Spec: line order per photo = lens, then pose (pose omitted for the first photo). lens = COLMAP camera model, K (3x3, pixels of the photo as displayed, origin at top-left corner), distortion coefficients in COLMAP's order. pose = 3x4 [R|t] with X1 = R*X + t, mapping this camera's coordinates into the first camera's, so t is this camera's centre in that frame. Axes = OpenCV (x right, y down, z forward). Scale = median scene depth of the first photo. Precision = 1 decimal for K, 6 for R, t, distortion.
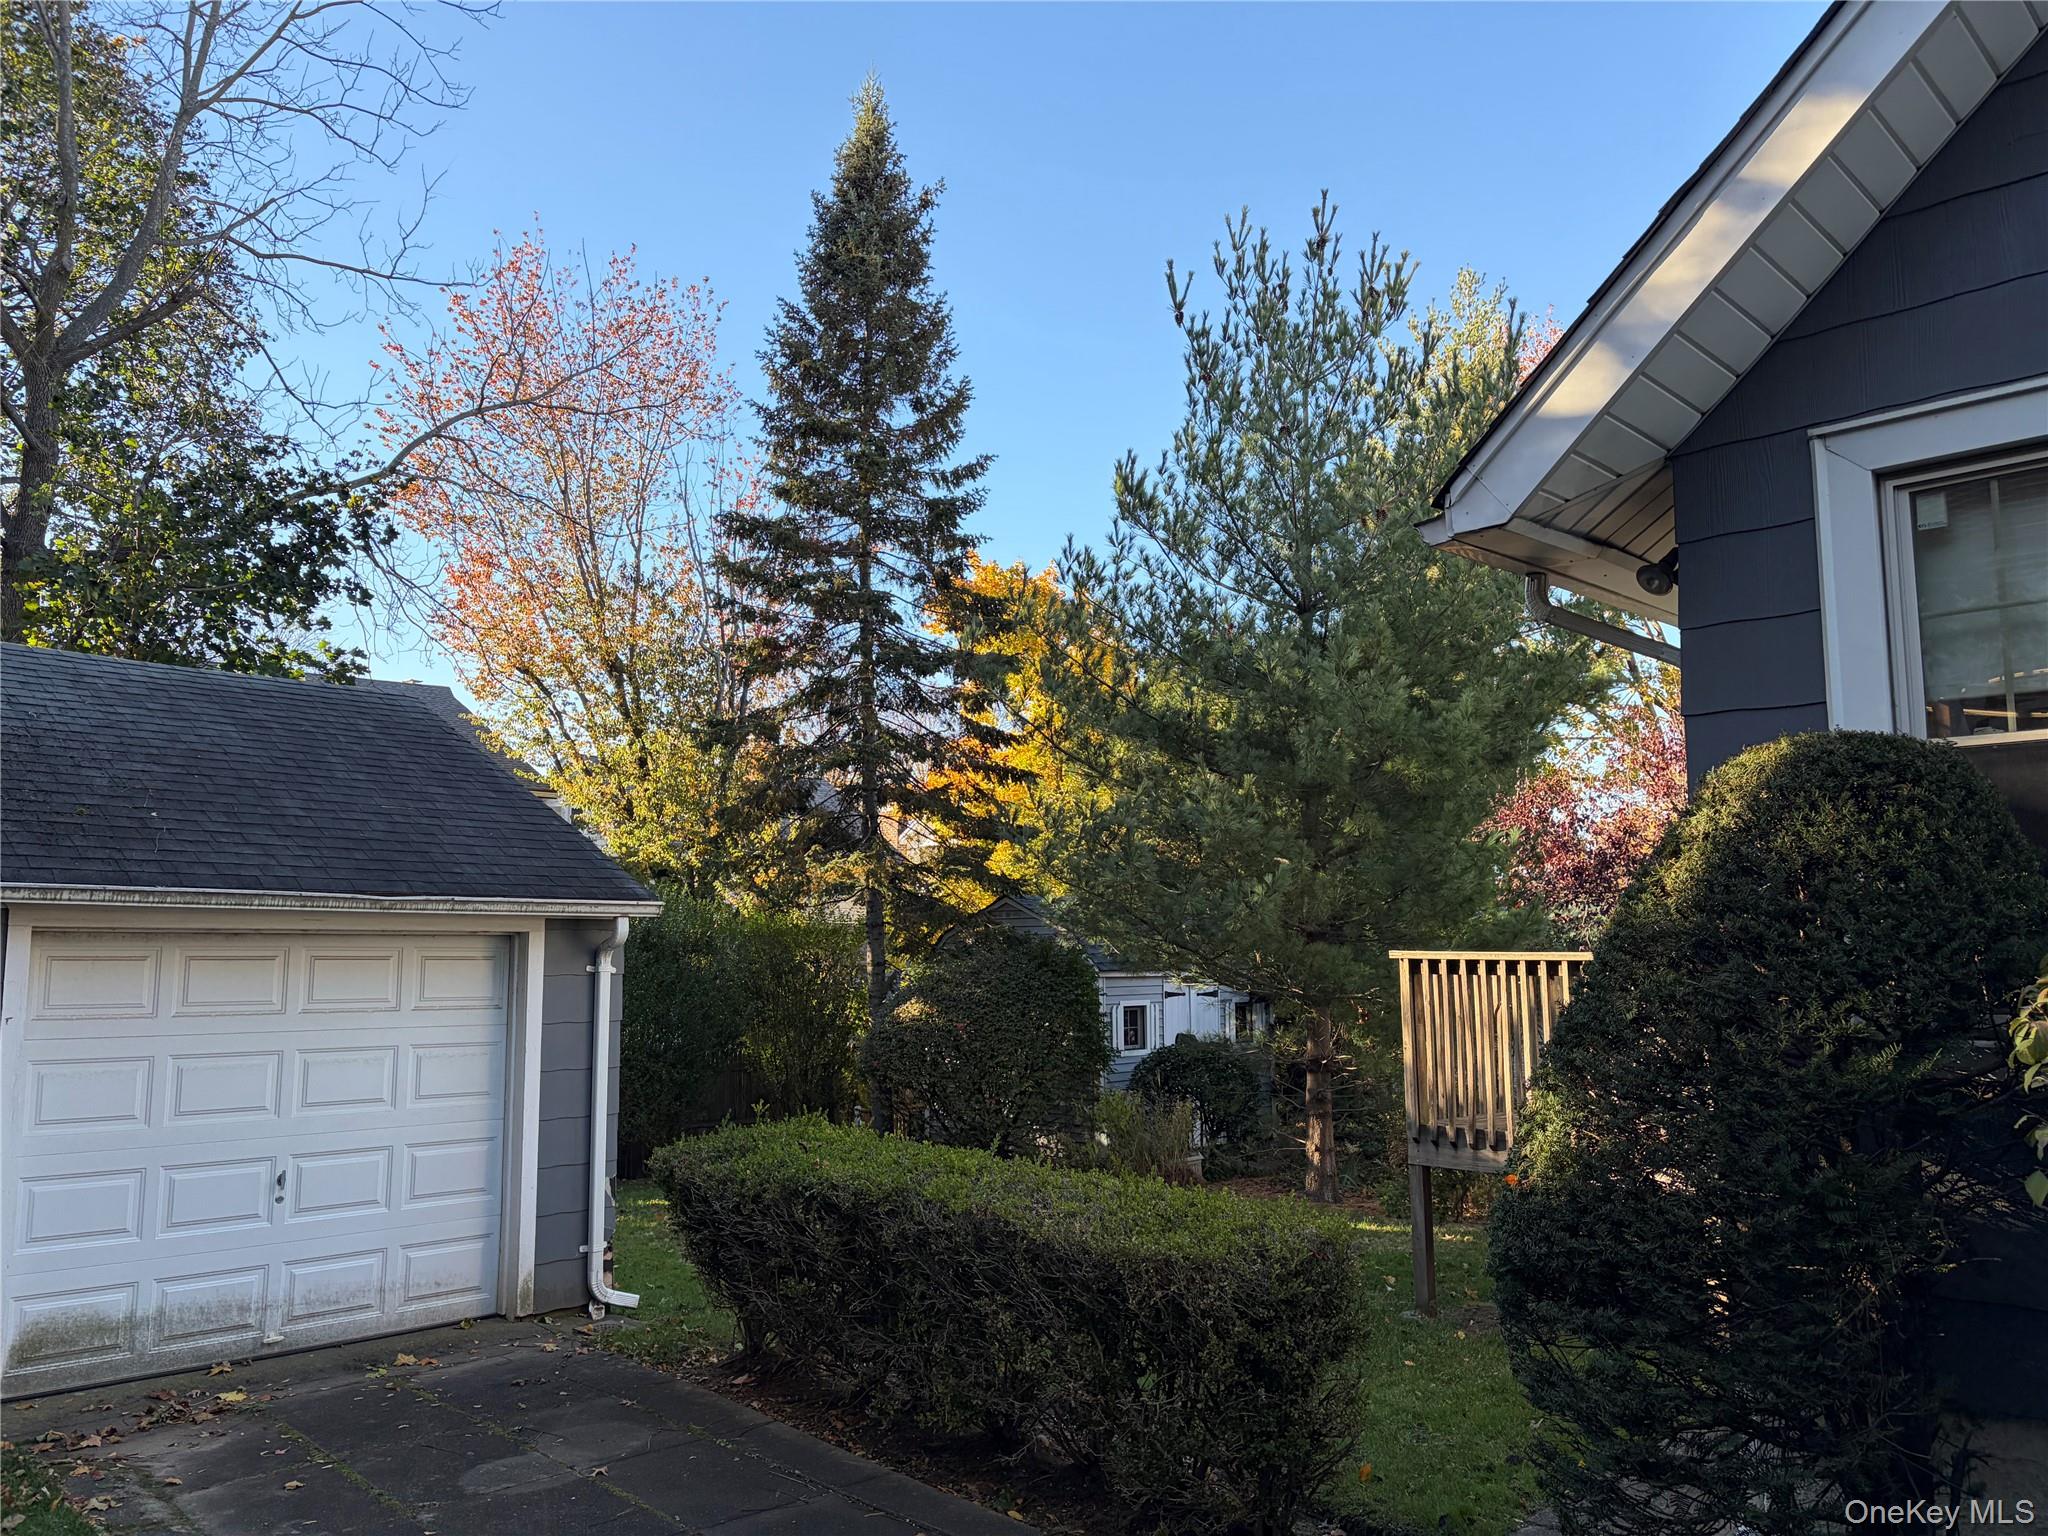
lens RADIAL K [[1532.2, 0, 1023.5], [0, 1532.2, 765.8], [0, 0, 1]] dist [0.033988, -0.022445]
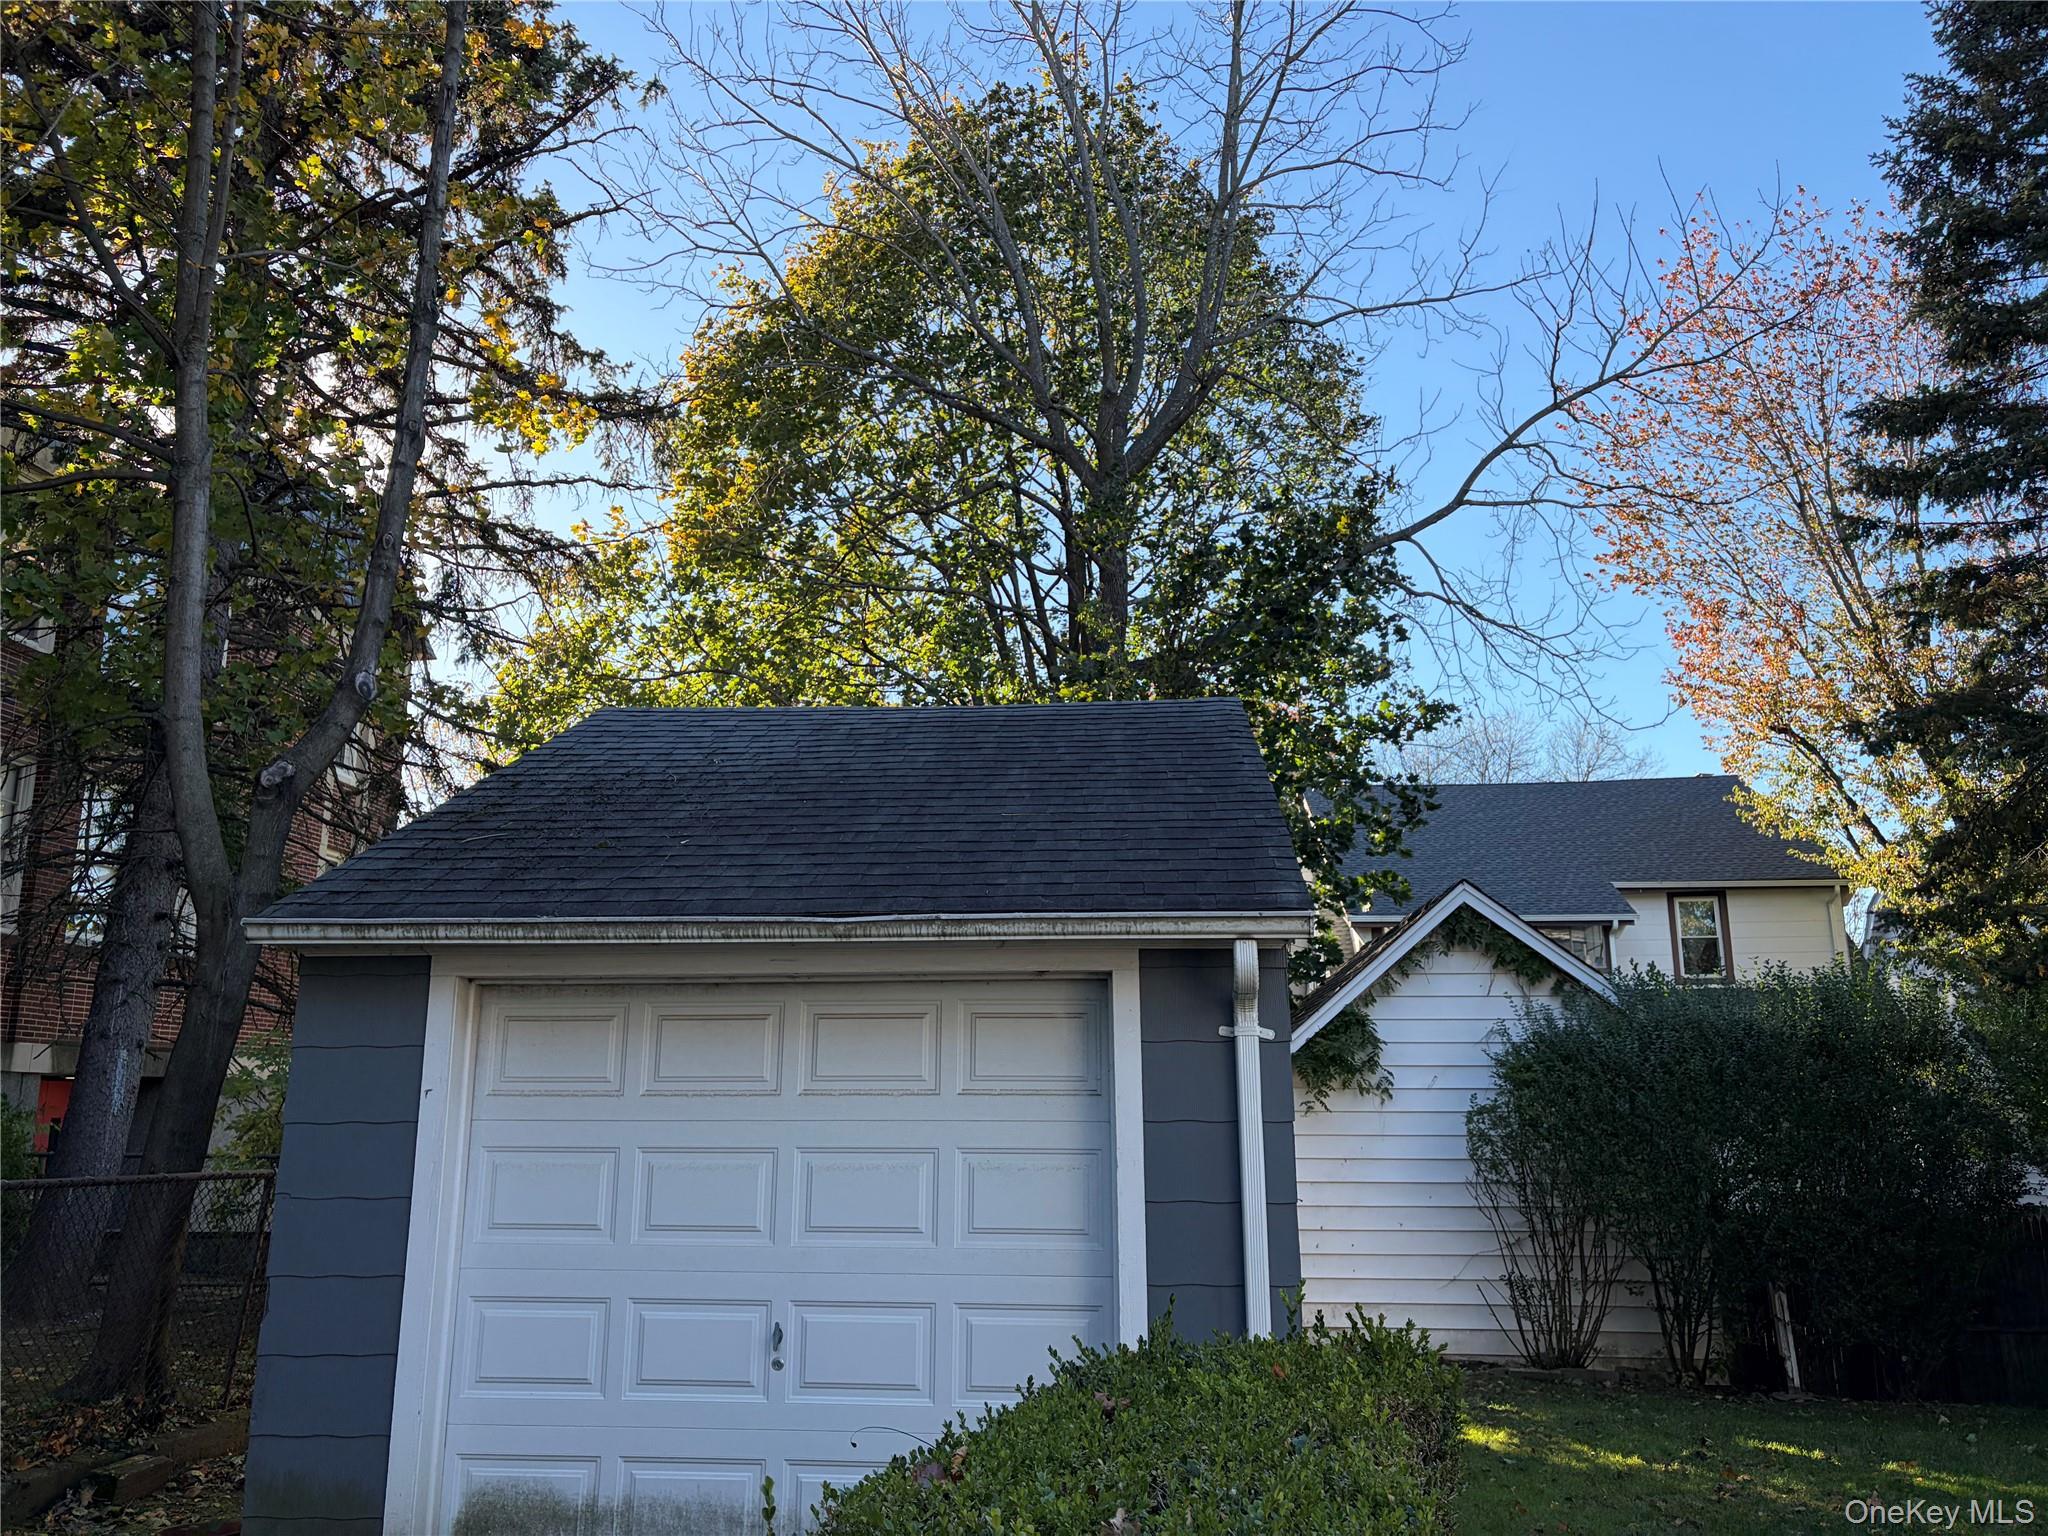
lens RADIAL K [[1532.2, 0, 1020.8], [0, 1532.2, 774.5], [0, 0, 1]] dist [0.033988, -0.022445]
pose [[0.622137, -0.166039, -0.765099, 0.152585], [0.095655, 0.986052, -0.136207, 0.116621], [0.777043, 0.011554, 0.629342, 0.610269]]
